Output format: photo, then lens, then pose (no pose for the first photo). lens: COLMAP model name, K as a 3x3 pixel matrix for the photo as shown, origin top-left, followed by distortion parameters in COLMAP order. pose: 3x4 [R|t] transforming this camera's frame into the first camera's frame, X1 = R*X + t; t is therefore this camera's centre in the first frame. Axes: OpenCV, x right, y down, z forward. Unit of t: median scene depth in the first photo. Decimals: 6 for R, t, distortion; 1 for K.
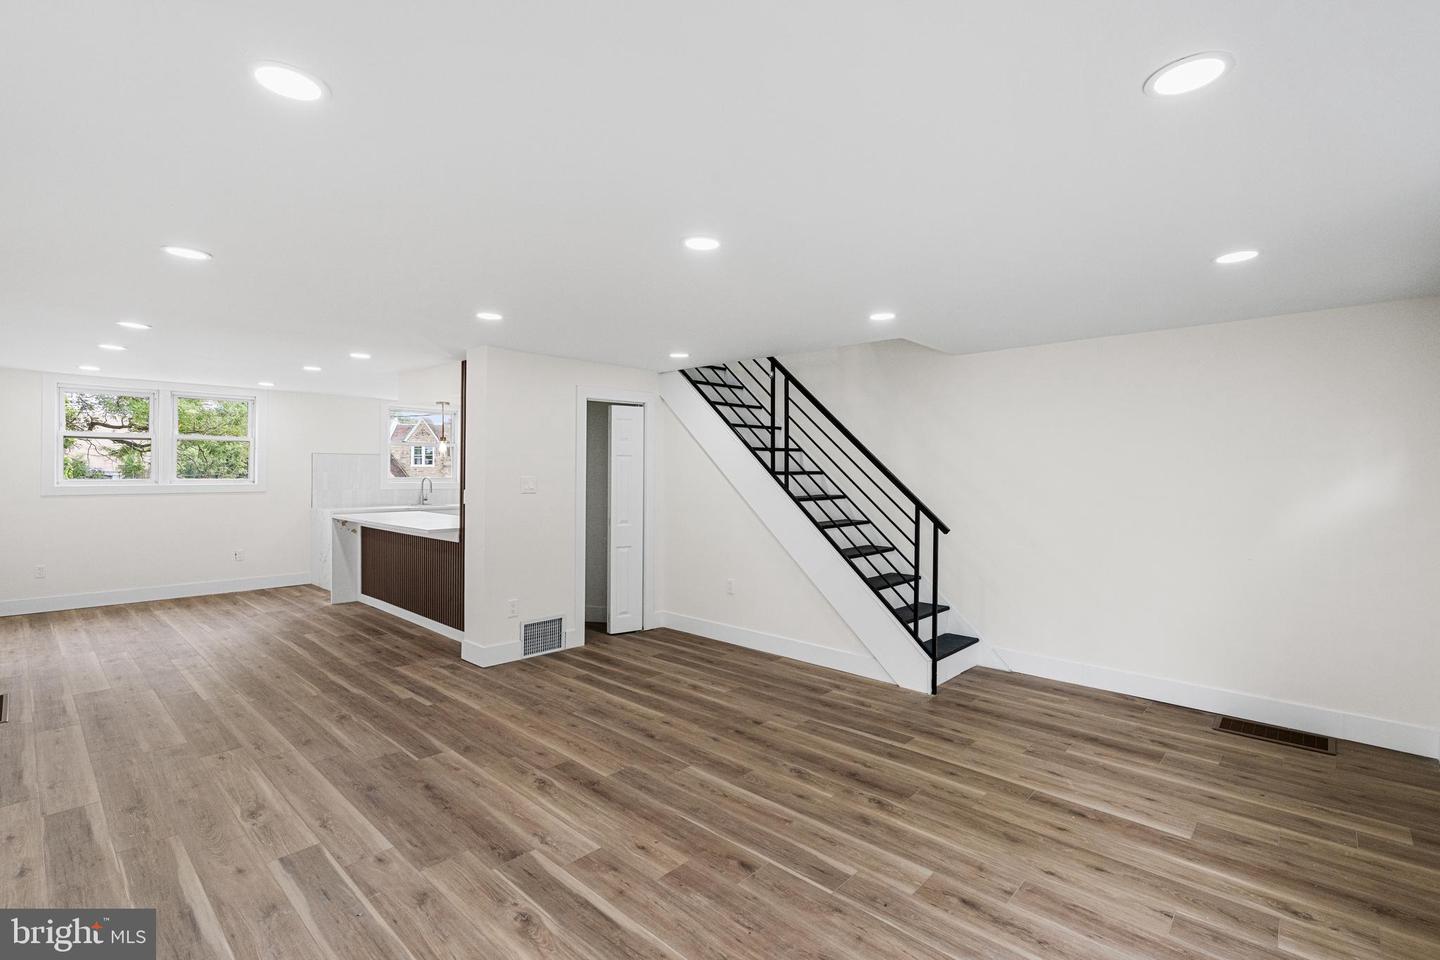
lens RADIAL K [[661.7, 0, 707.7], [0, 661.7, 473.8], [0, 0, 1]] dist [-0.004425, 0.001352]
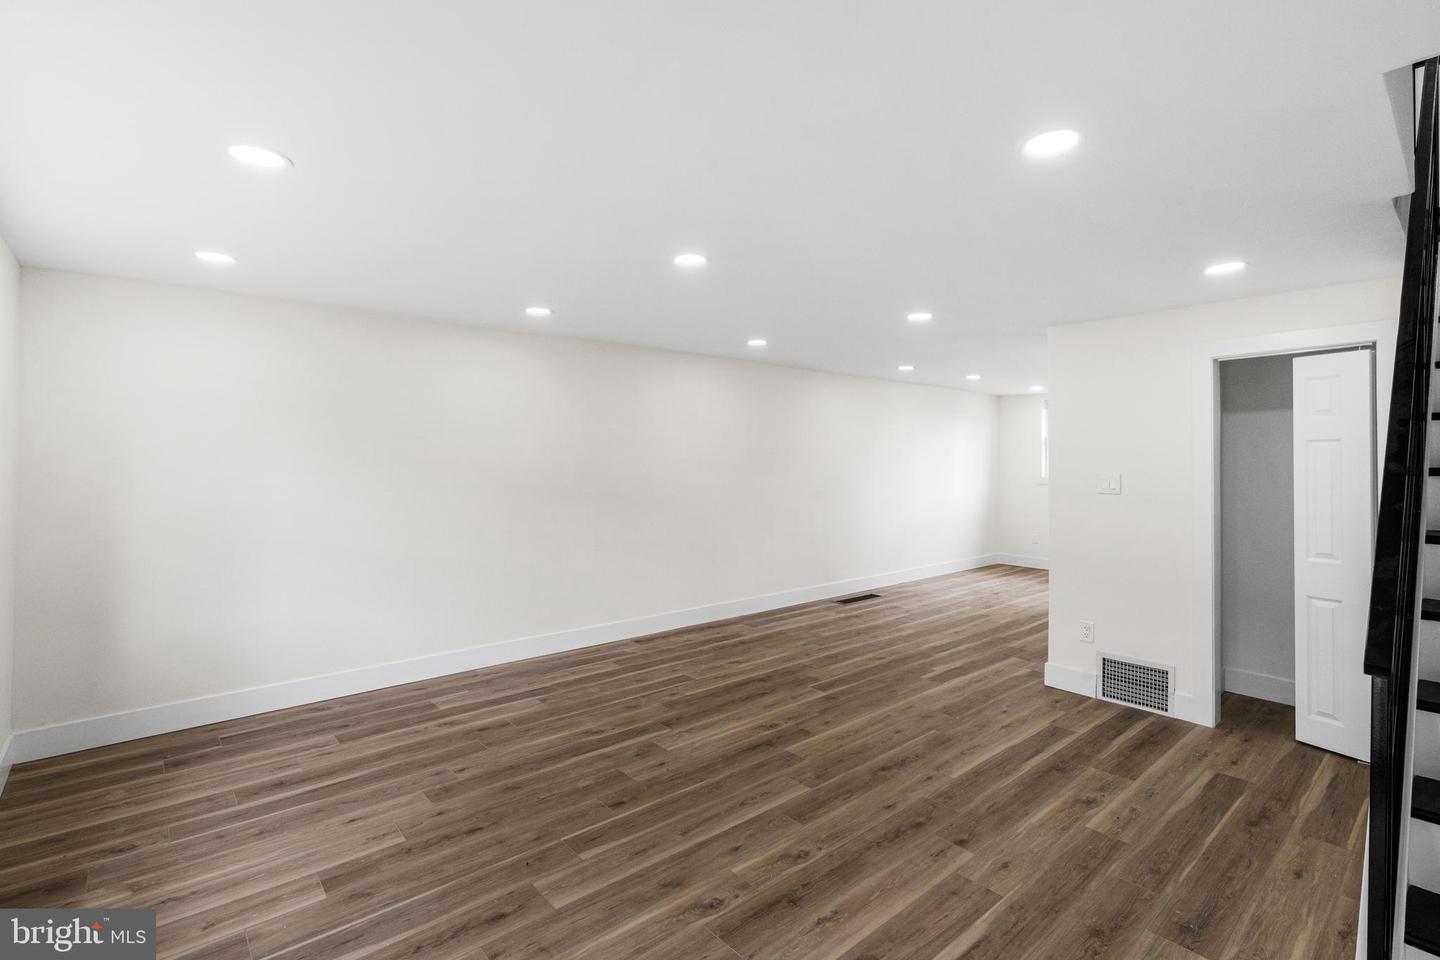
lens RADIAL K [[661.7, 0, 707.8], [0, 661.7, 475.0], [0, 0, 1]] dist [-0.004425, 0.001352]
pose [[-0.106617, 0.014374, -0.994196, 0.862866], [-0.007172, 0.999858, 0.015225, -0.001876], [0.994274, 0.008754, -0.106498, 0.927688]]
